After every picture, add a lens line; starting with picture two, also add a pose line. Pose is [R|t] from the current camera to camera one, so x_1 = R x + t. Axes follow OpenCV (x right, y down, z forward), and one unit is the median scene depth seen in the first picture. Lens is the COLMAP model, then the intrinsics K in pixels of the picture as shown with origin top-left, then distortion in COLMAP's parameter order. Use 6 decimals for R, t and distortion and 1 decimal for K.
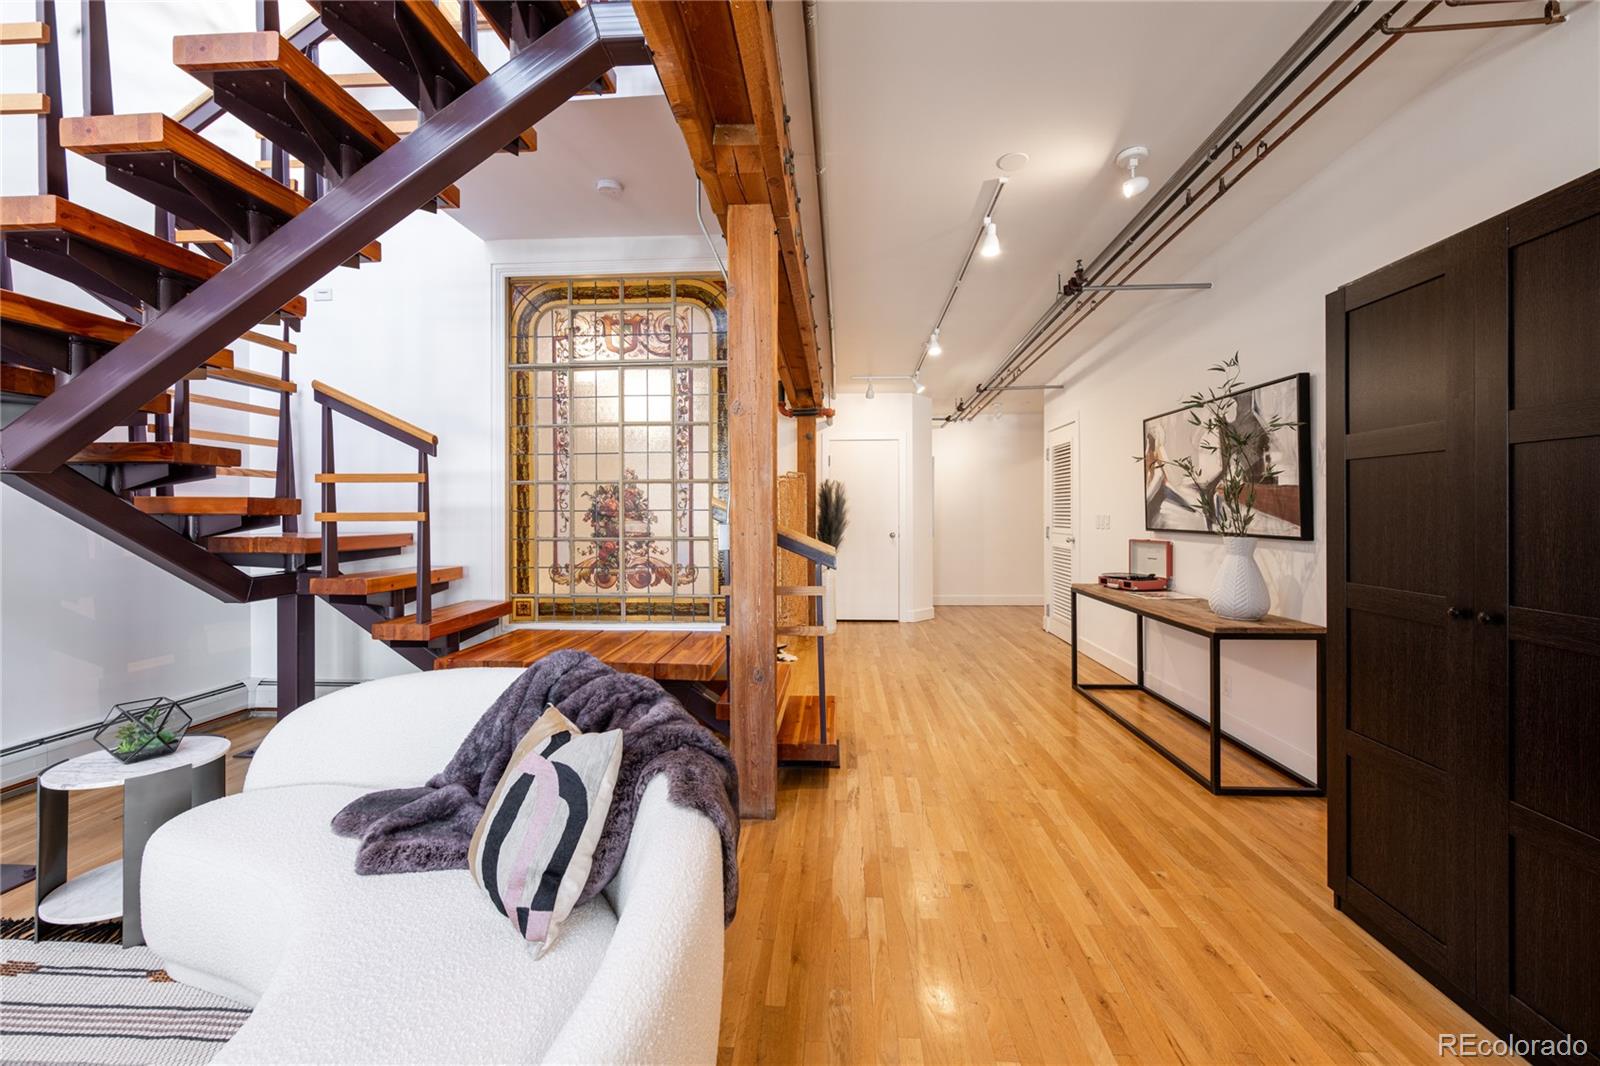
lens RADIAL K [[648.3, 0, 790.5], [0, 648.3, 514.3], [0, 0, 1]] dist [-0.000868, -0.000443]
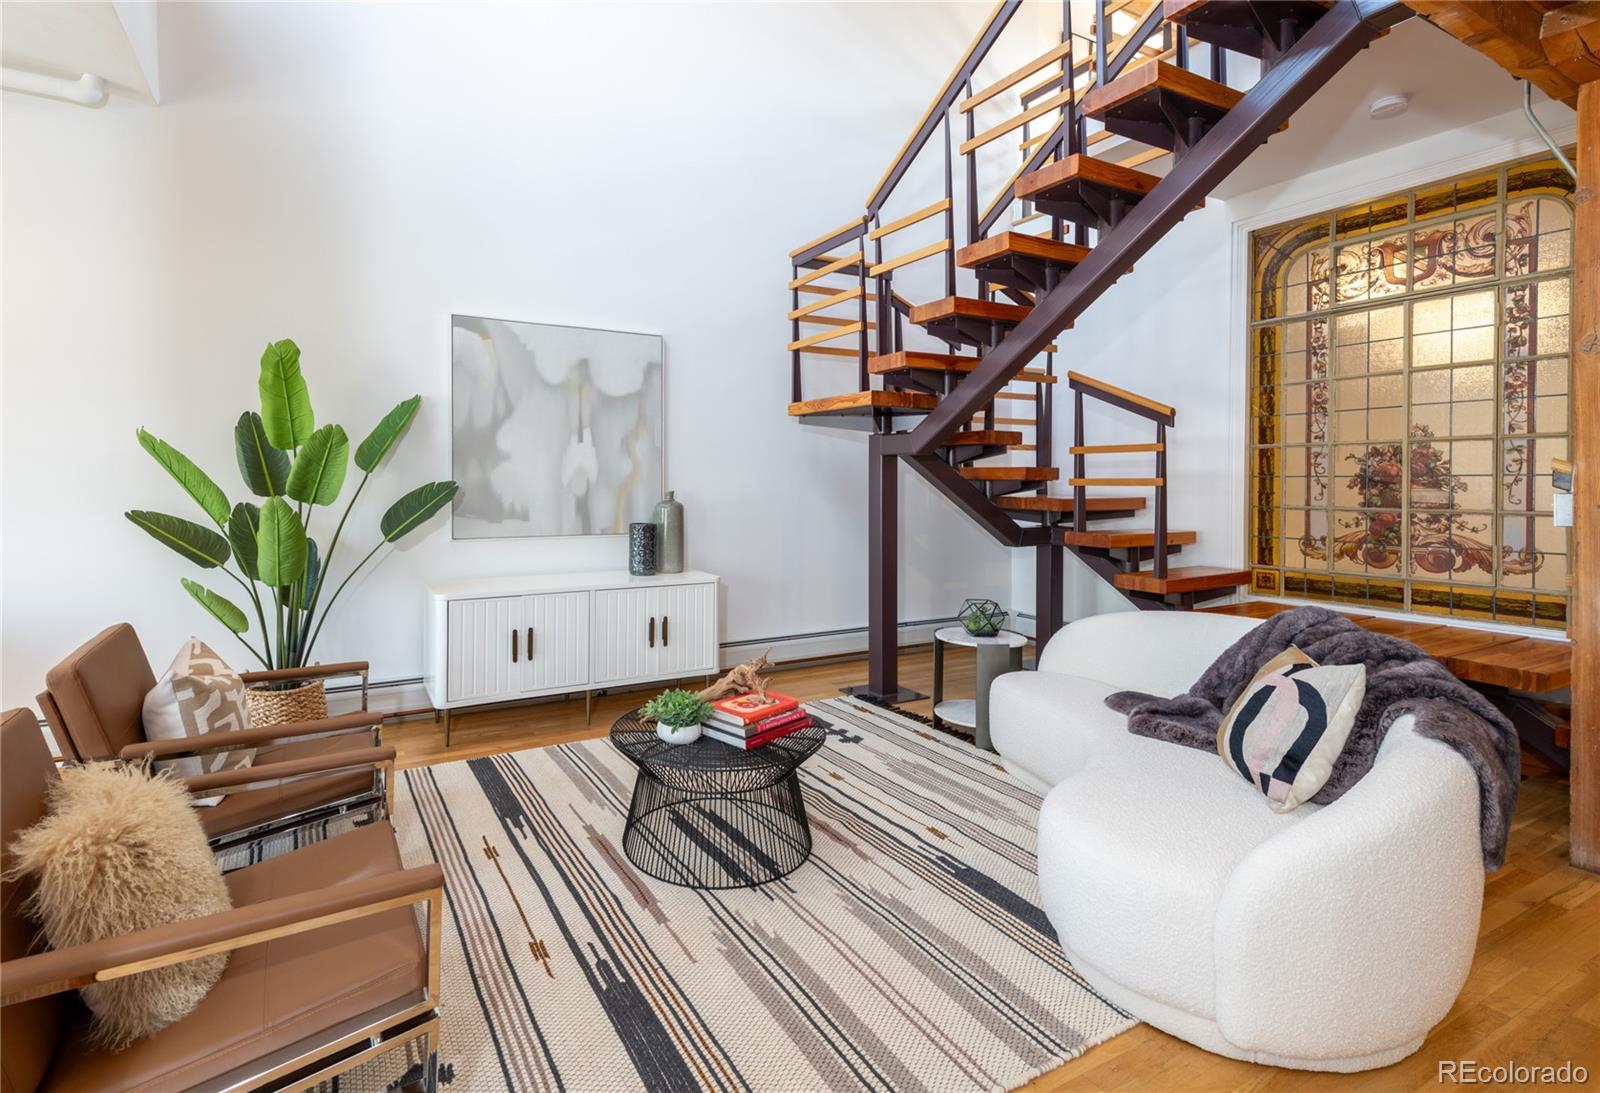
lens RADIAL K [[739.2, 0, 711.4], [0, 739.2, 488.8], [0, 0, 1]] dist [0.024735, -0.008300]
pose [[0.515910, 0.012793, -0.856547, 0.100866], [-0.001883, 0.999903, 0.013800, -0.000818], [0.856641, -0.005507, 0.515884, -0.248546]]
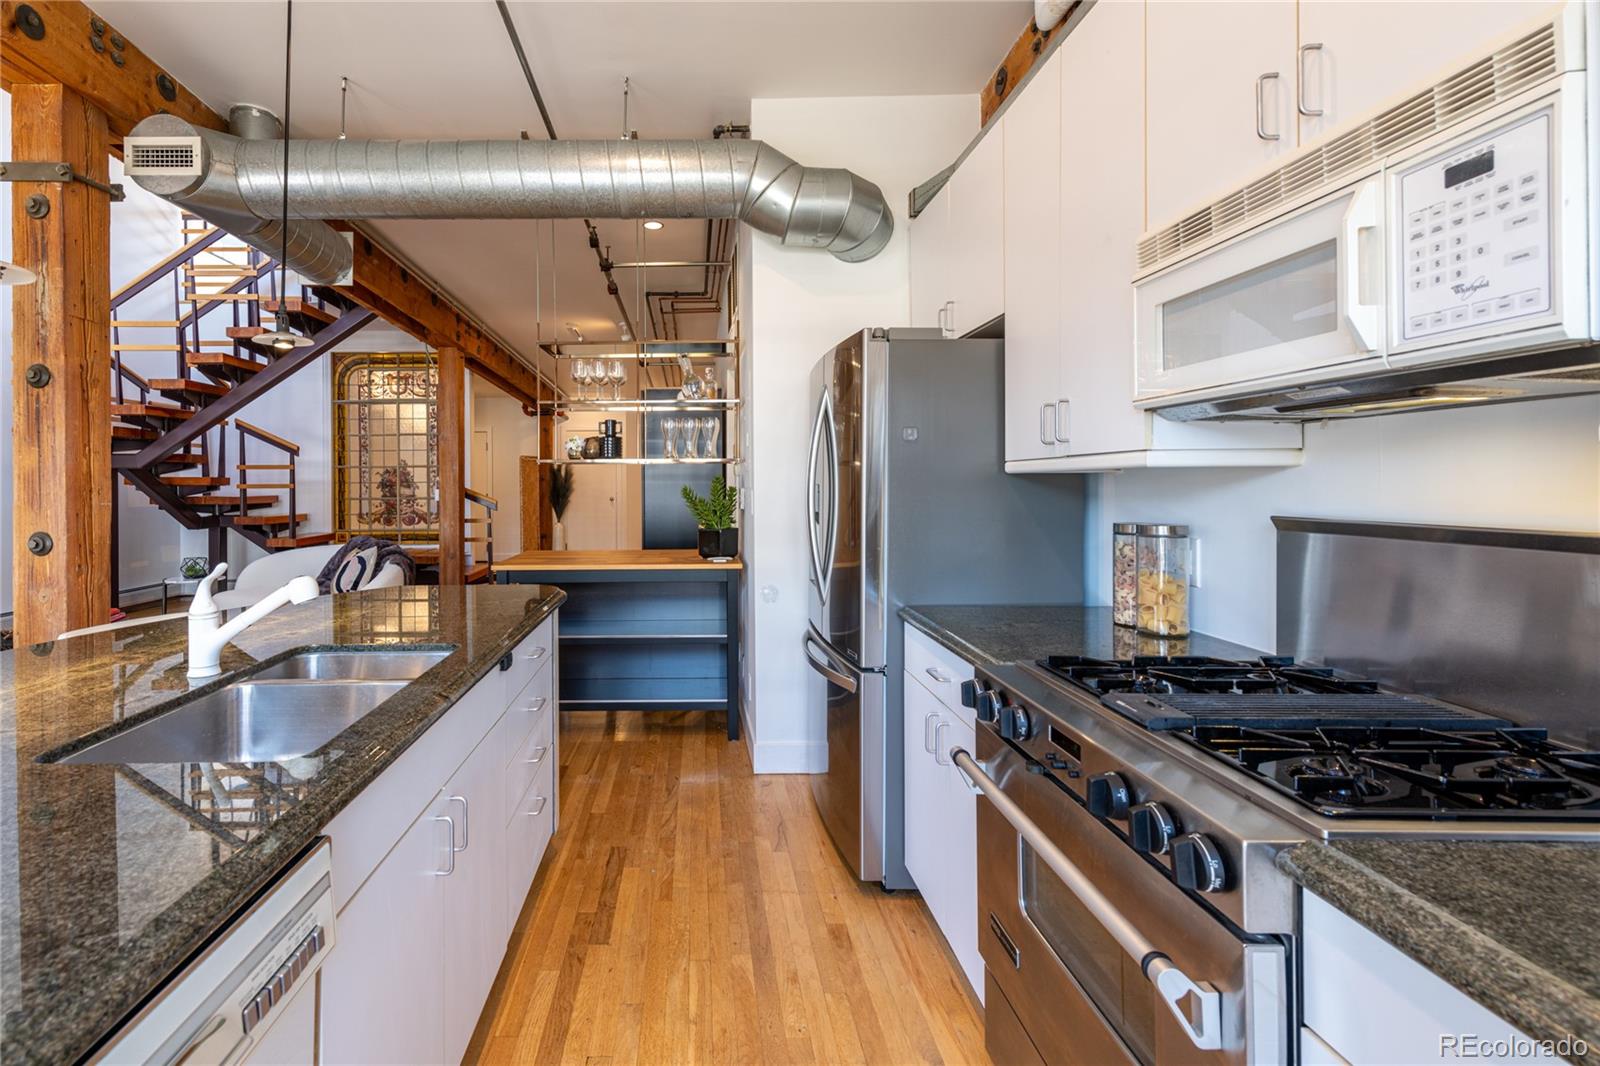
lens RADIAL K [[713.8, 0, 685.7], [0, 713.8, 483.5], [0, 0, 1]] dist [0.000876, -0.000607]
pose [[0.997506, -0.002453, 0.070537, 0.395669], [0.002346, 0.999996, 0.001603, -0.004320], [-0.070540, -0.001434, 0.997508, -1.033614]]
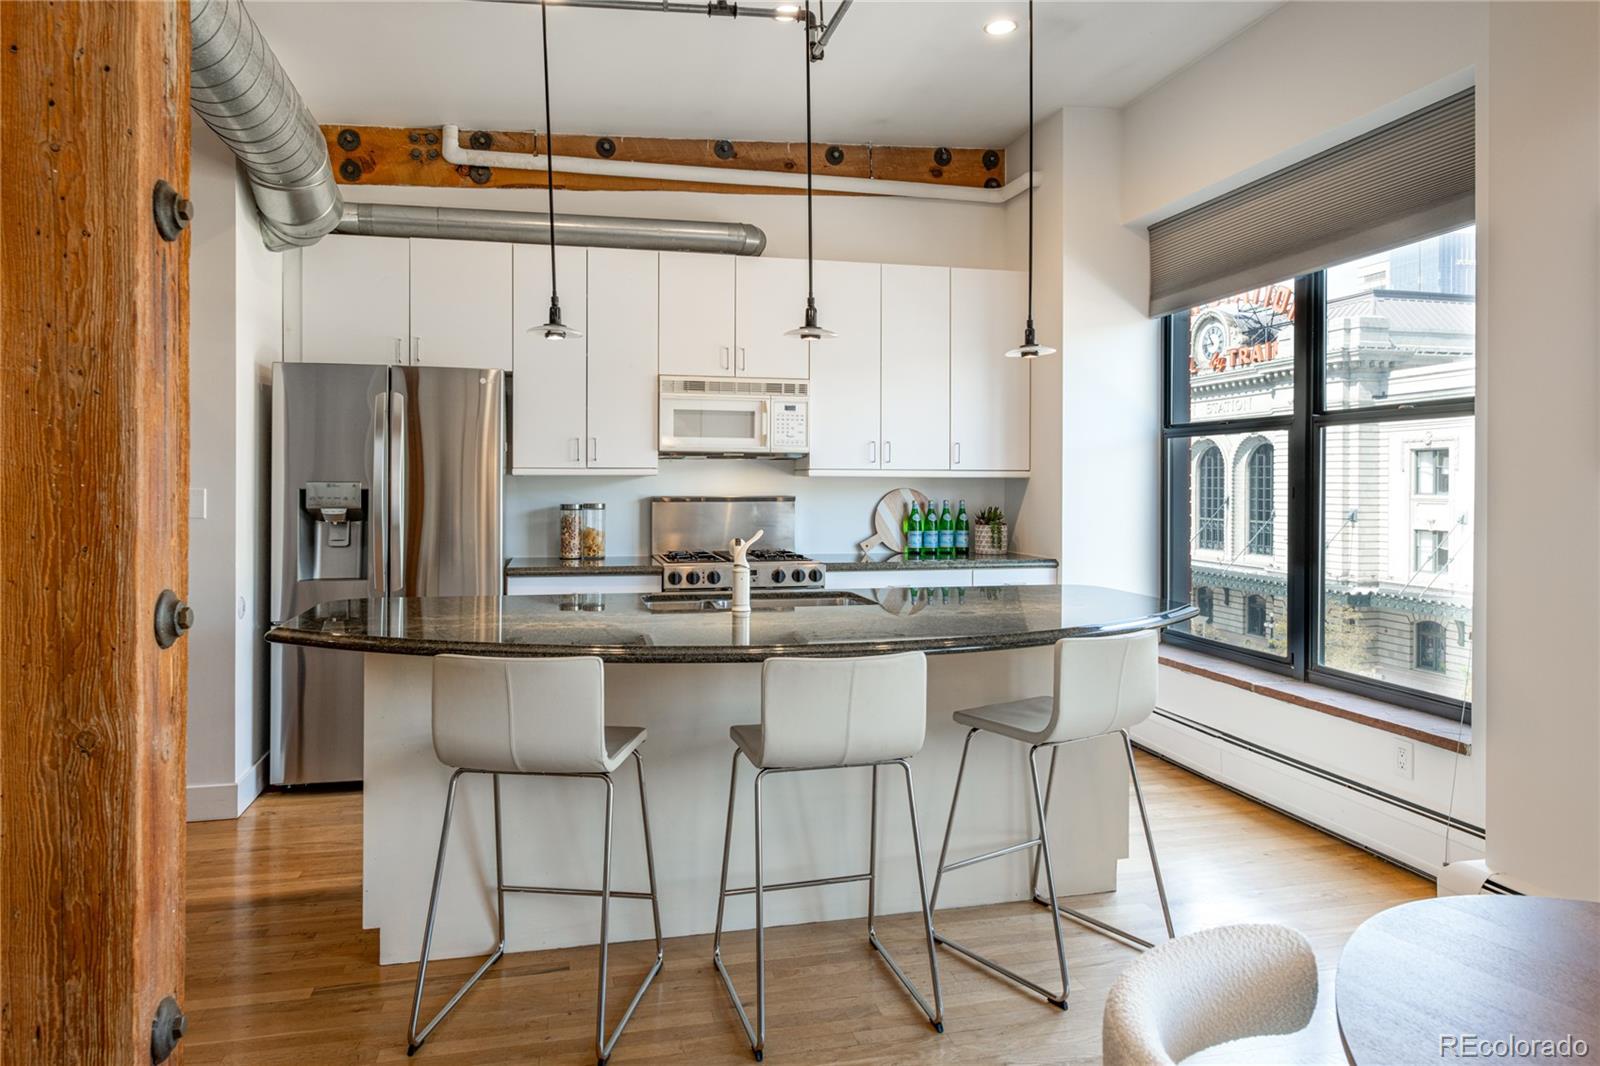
lens RADIAL K [[1012.0, 0, 786.0], [0, 1012.0, 483.1], [0, 0, 1]] dist [0.007684, 0.001247]
pose [[-0.297030, 0.002071, 0.954866, -0.530612], [-0.004914, 0.999981, -0.003697, 0.000718], [-0.954855, -0.005791, -0.297014, -0.475194]]
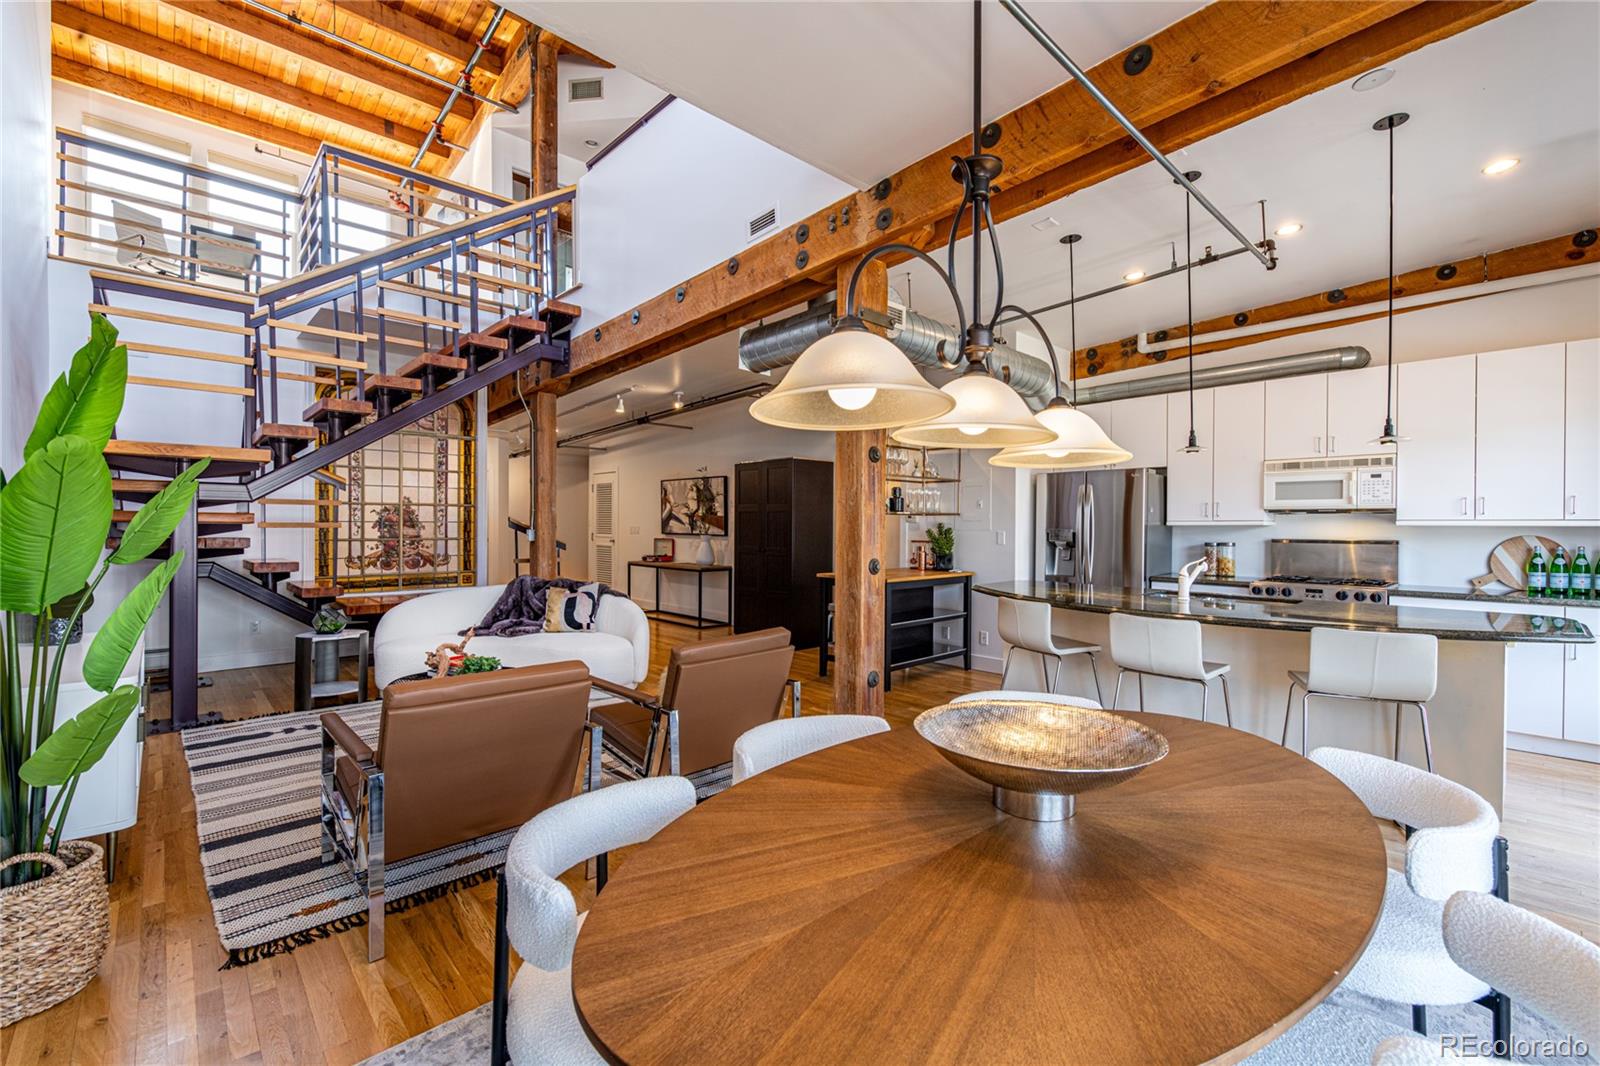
lens RADIAL K [[669.7, 0, 806.9], [0, 669.7, 532.7], [0, 0, 1]] dist [-0.000037, -0.000550]
pose [[0.673981, -0.000953, 0.738748, -0.819644], [-0.008548, 0.999922, 0.009088, -0.002405], [-0.738699, -0.012440, 0.673920, -0.895445]]
